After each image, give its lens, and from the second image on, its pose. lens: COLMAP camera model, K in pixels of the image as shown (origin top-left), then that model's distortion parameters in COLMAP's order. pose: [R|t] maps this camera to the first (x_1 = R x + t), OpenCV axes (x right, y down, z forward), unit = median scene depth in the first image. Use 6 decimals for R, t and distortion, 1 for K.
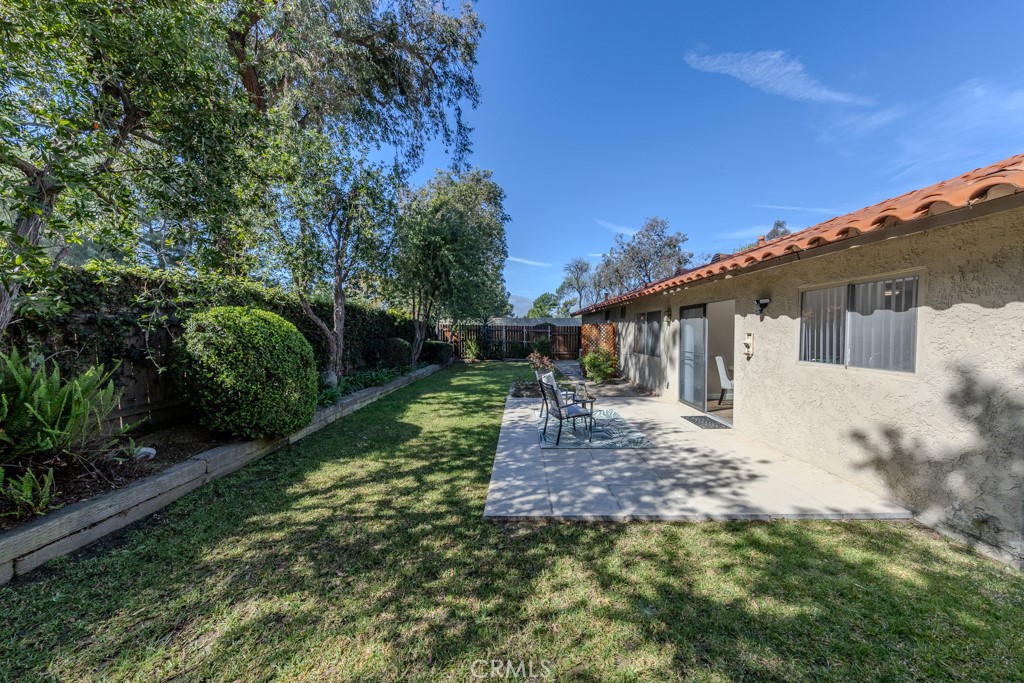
lens RADIAL K [[326.4, 0, 512.3], [0, 326.4, 342.7], [0, 0, 1]] dist [0.005817, 0.000078]
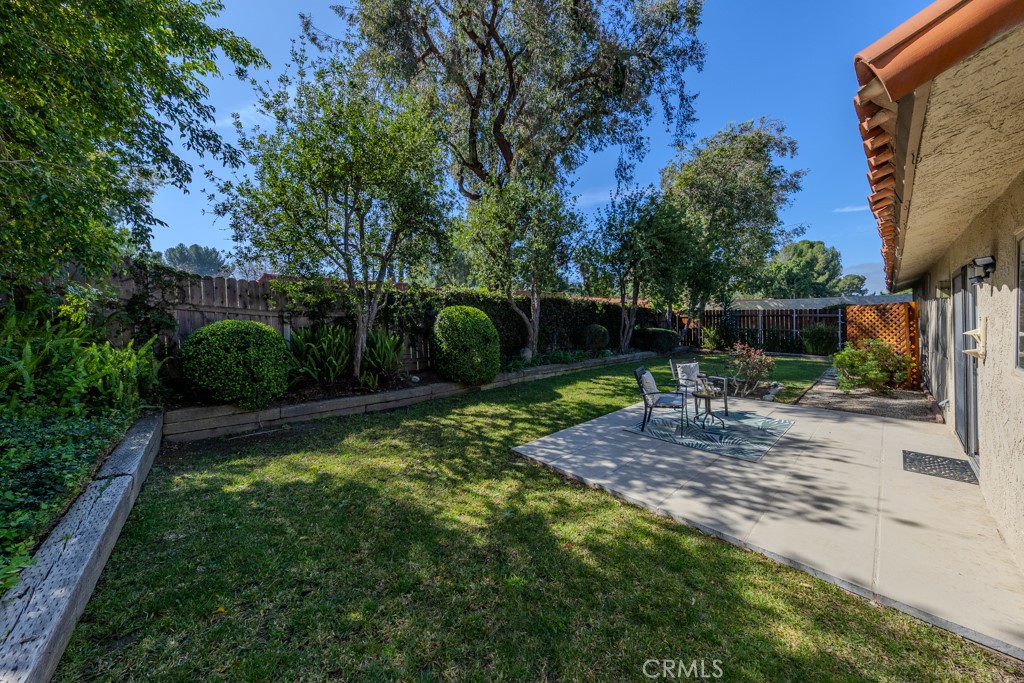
lens RADIAL K [[346.4, 0, 517.6], [0, 346.4, 319.9], [0, 0, 1]] dist [0.001103, -0.000047]
pose [[0.674592, -0.007310, -0.738154, 0.826940], [-0.014392, 0.999631, -0.023052, 0.003123], [0.738050, 0.026174, 0.674238, -0.006500]]
